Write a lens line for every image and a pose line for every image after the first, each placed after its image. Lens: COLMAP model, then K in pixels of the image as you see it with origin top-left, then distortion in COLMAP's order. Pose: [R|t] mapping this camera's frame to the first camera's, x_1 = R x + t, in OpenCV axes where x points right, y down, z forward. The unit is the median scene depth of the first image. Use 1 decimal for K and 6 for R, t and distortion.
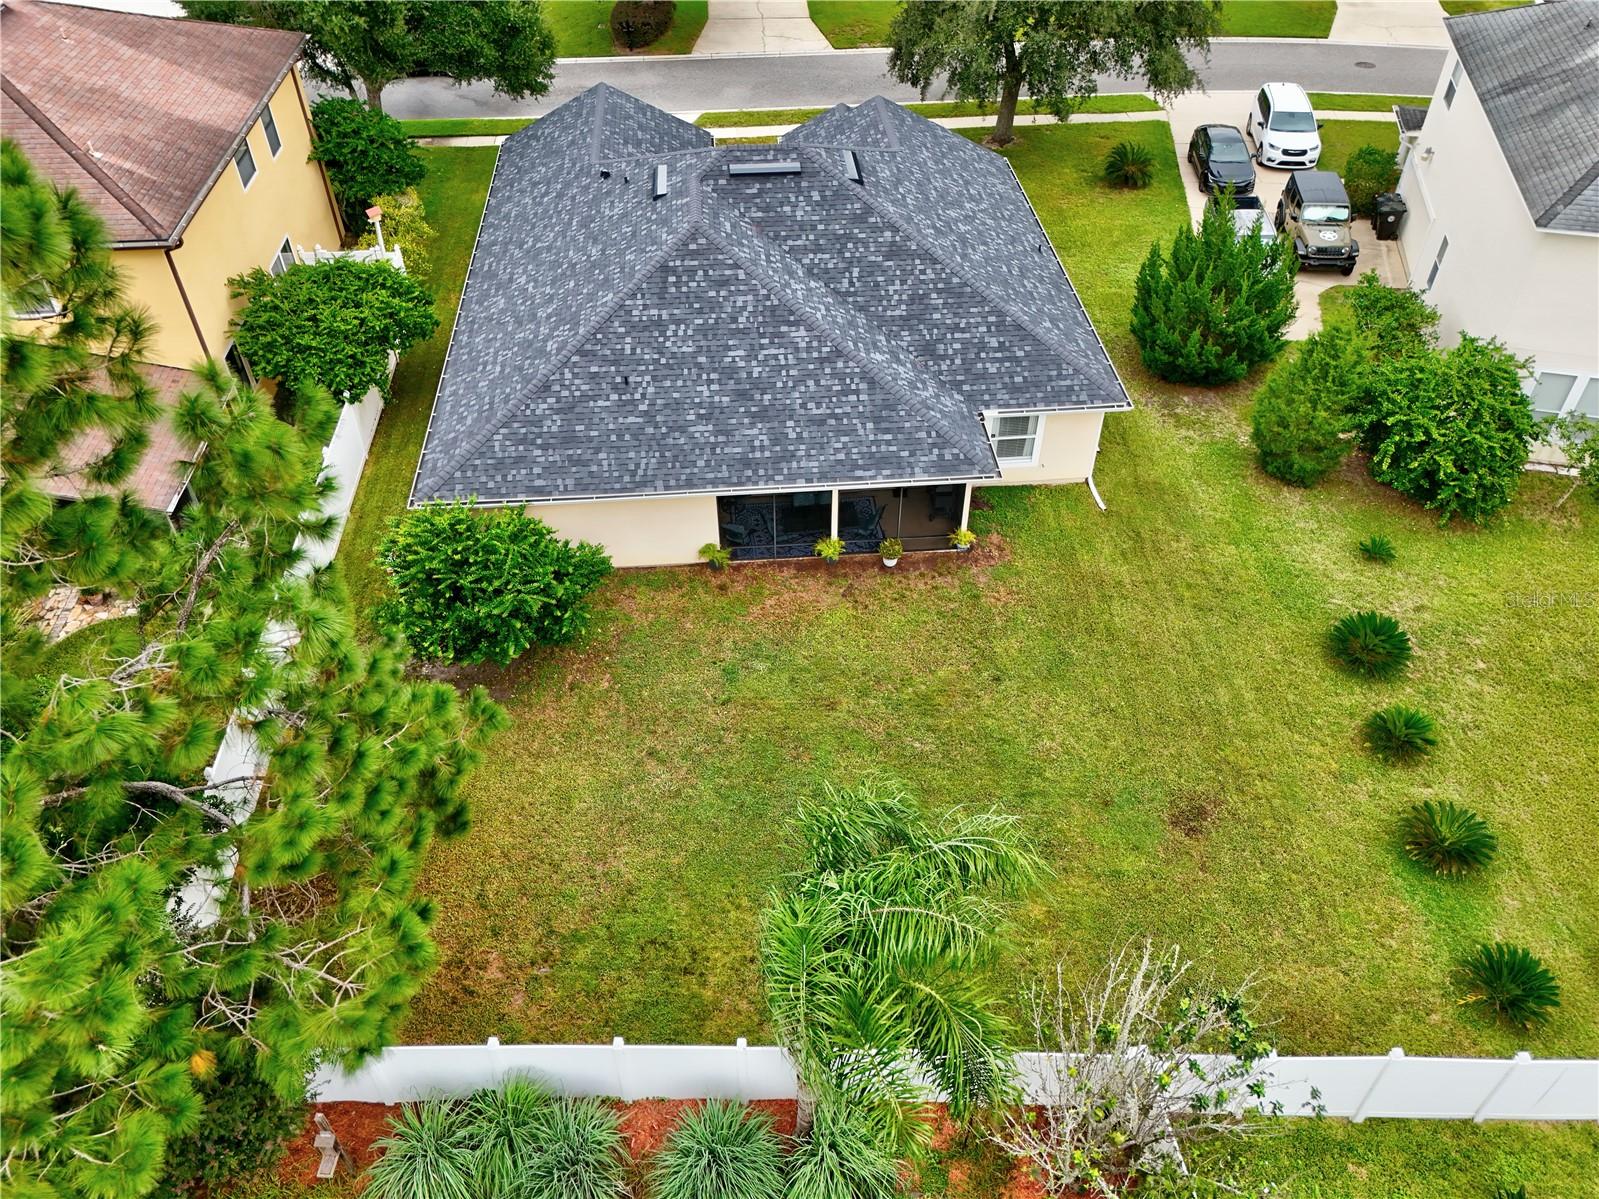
lens RADIAL K [[1189.6, 0, 799.5], [0, 1189.6, 599.5], [0, 0, 1]] dist [0.091001, -0.101523]
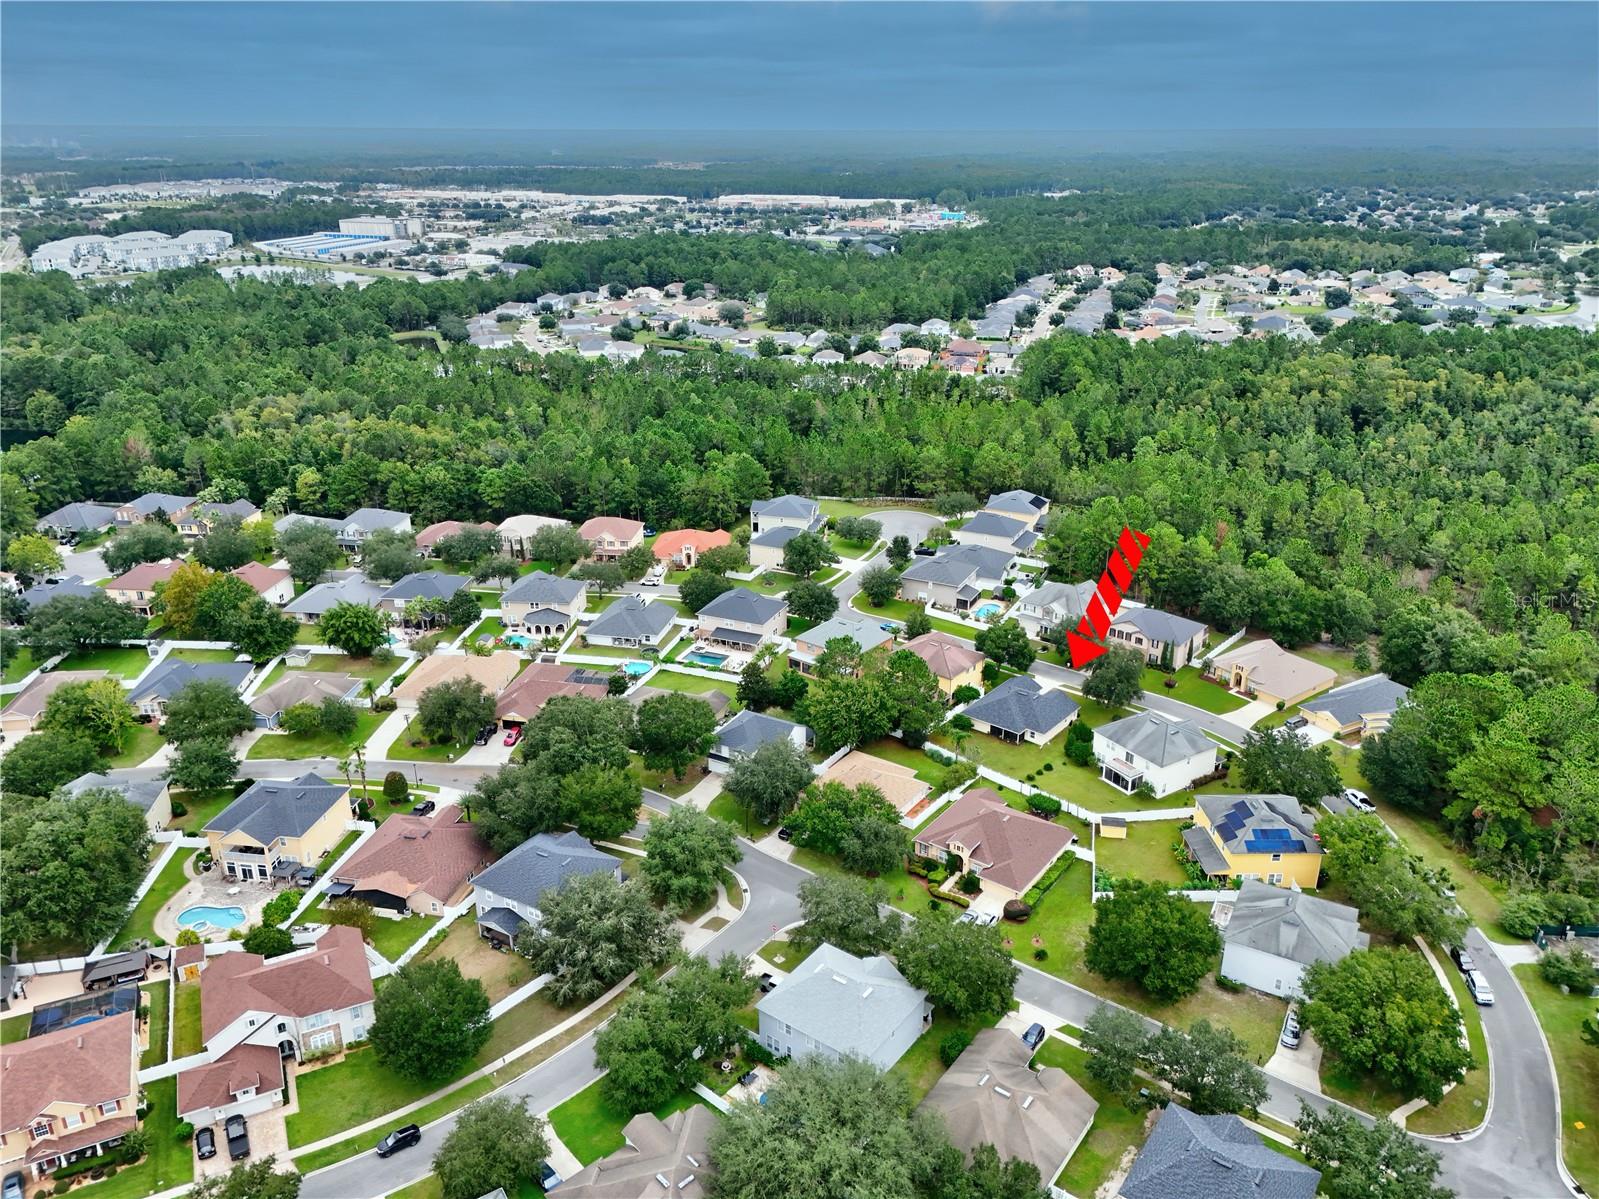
lens RADIAL K [[1189.6, 0, 799.5], [0, 1189.6, 599.5], [0, 0, 1]] dist [0.091001, -0.101523]
pose [[0.724658, 0.259045, -0.638566, 3.877704], [-0.470003, 0.863468, -0.183088, 1.251056], [0.503953, 0.432804, 0.747471, -6.003822]]
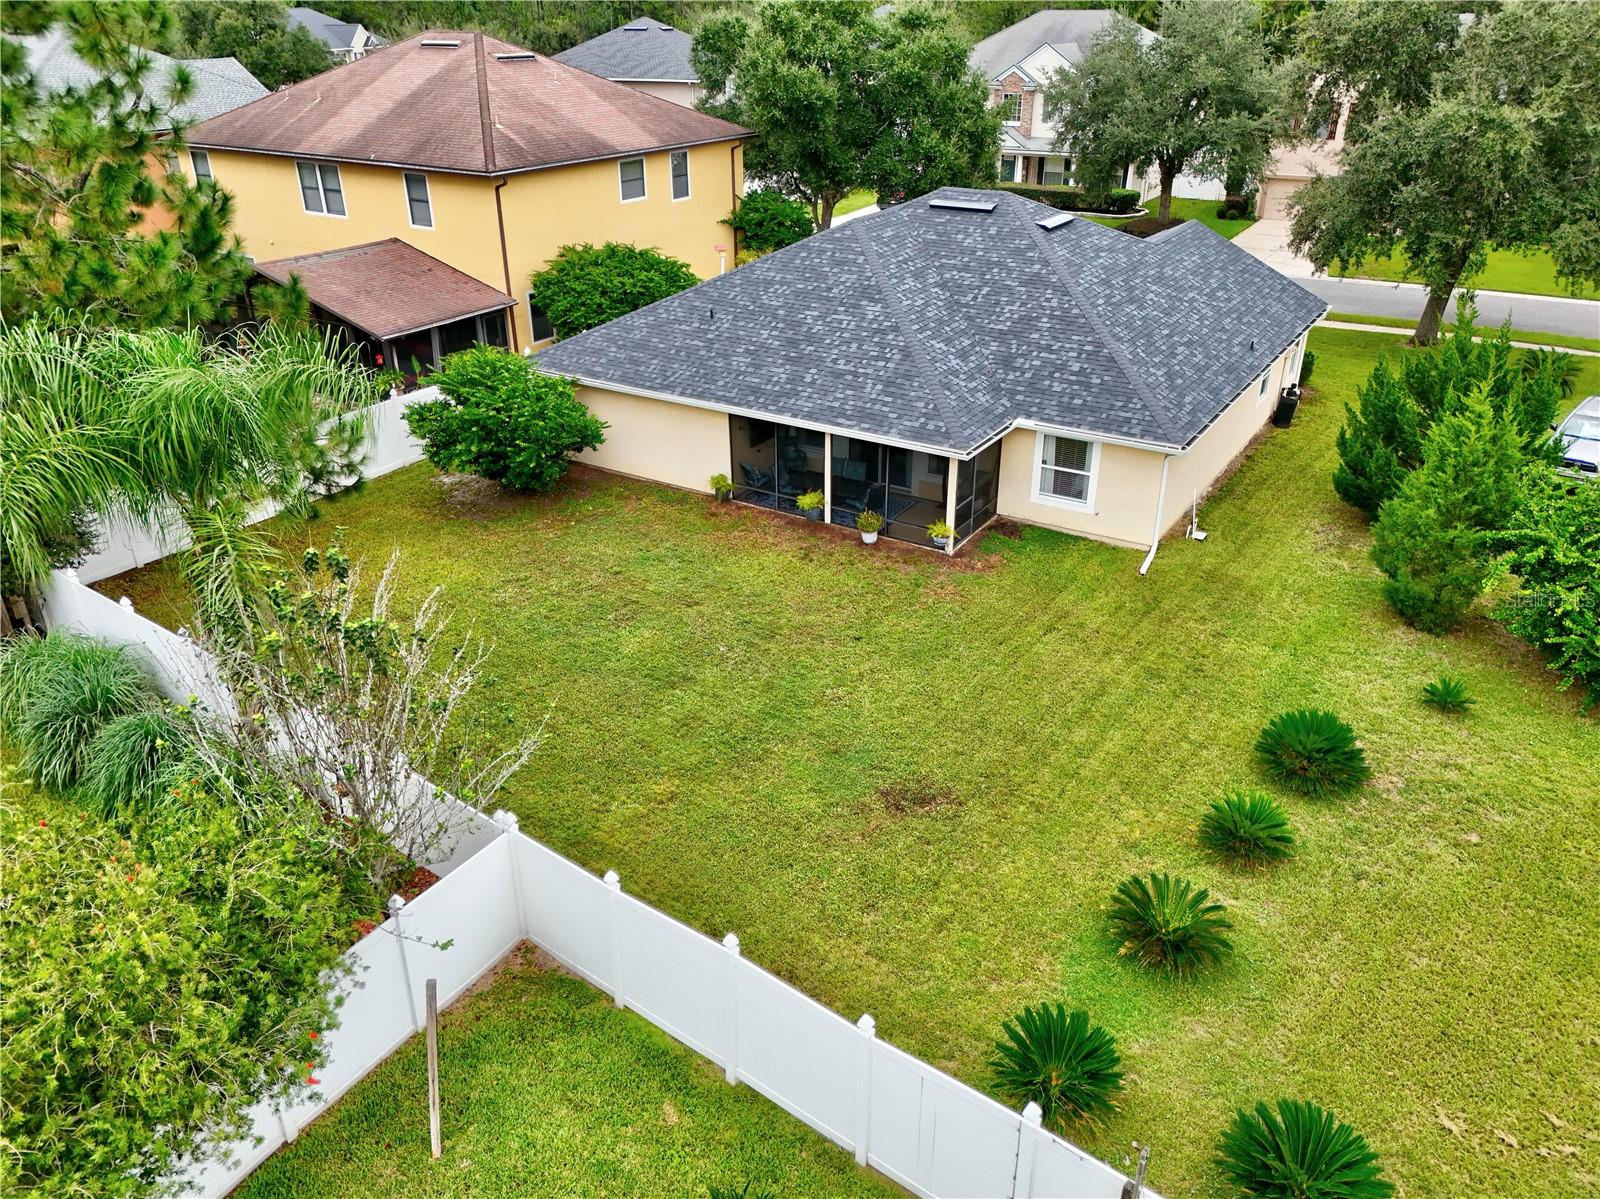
lens RADIAL K [[1190.4, 0, 800.0], [0, 1190.4, 599.5], [0, 0, 1]] dist [0.091001, -0.101523]
pose [[0.799190, 0.268524, -0.537764, 0.555644], [-0.405796, 0.901041, -0.153148, 0.178863], [0.443423, 0.340617, 0.829069, 0.212441]]
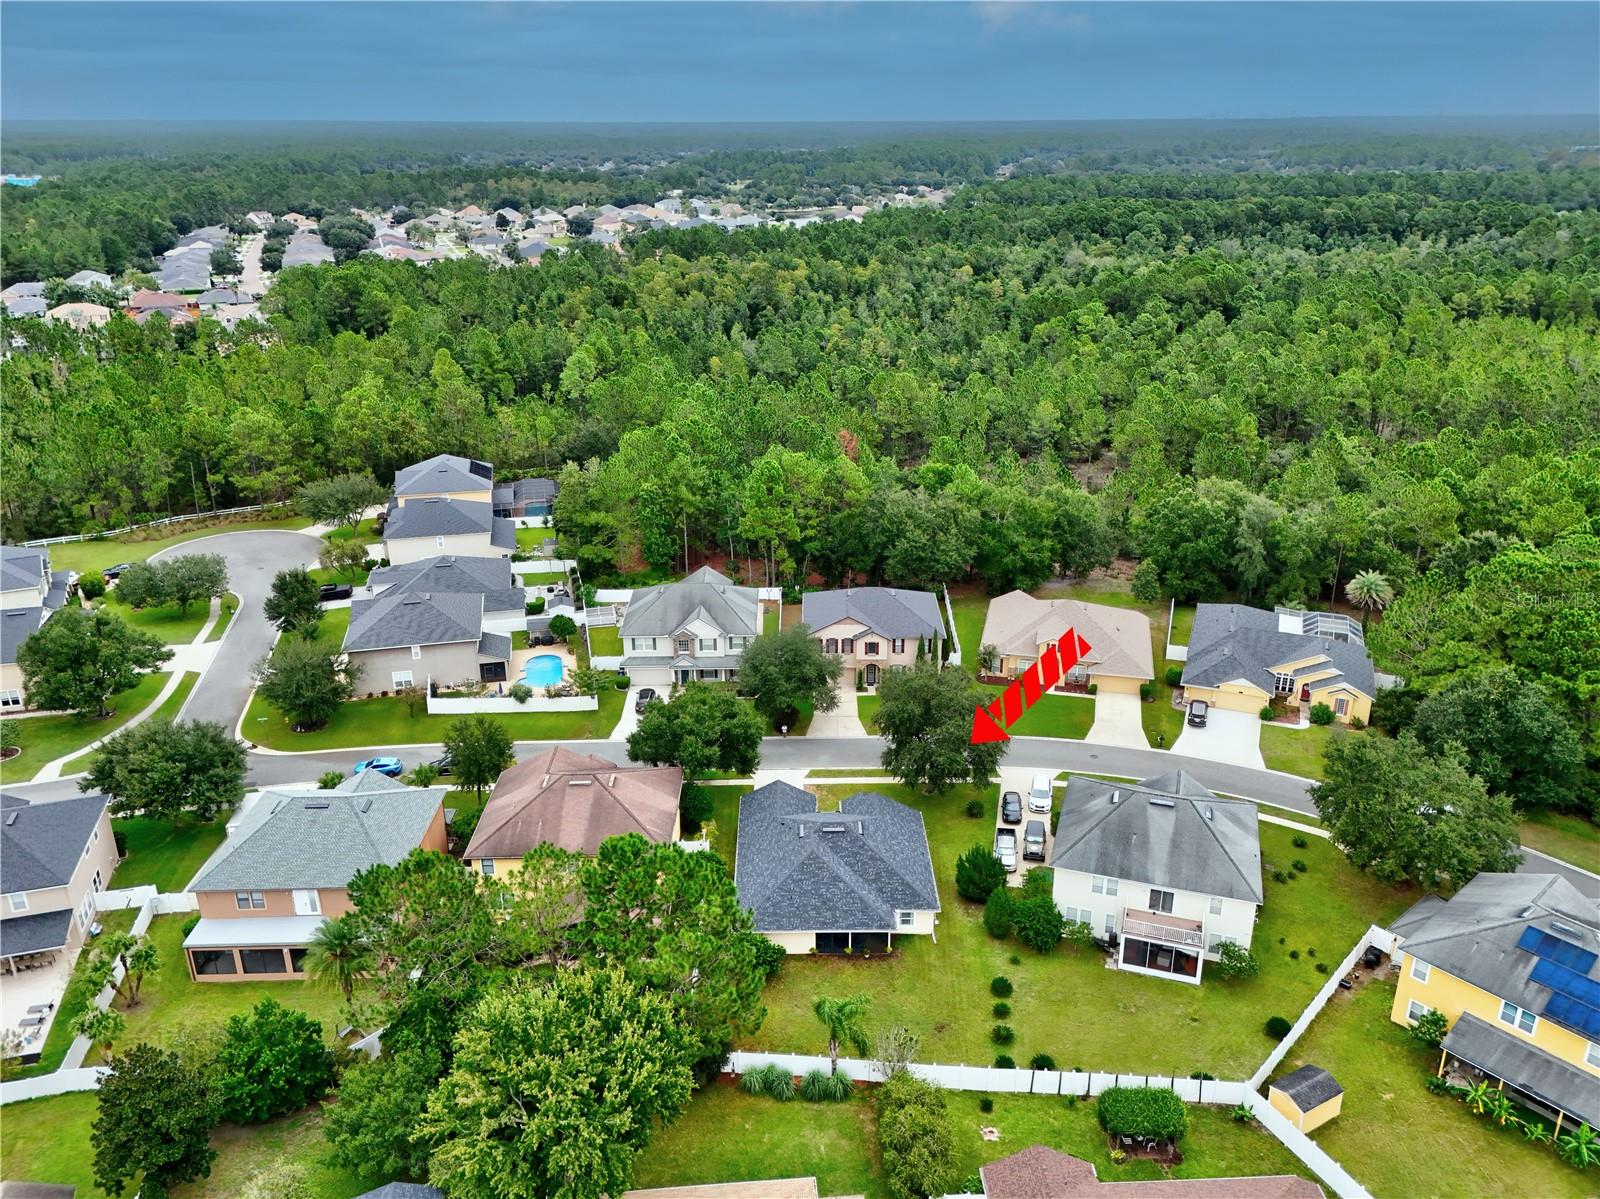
lens RADIAL K [[1190.4, 0, 800.0], [0, 1190.4, 599.5], [0, 0, 1]] dist [0.091001, -0.101523]
pose [[0.997526, 0.026236, -0.065217, 0.083789], [-0.047795, 0.933441, -0.355534, 0.241546], [0.051548, 0.357771, 0.932385, -2.512941]]
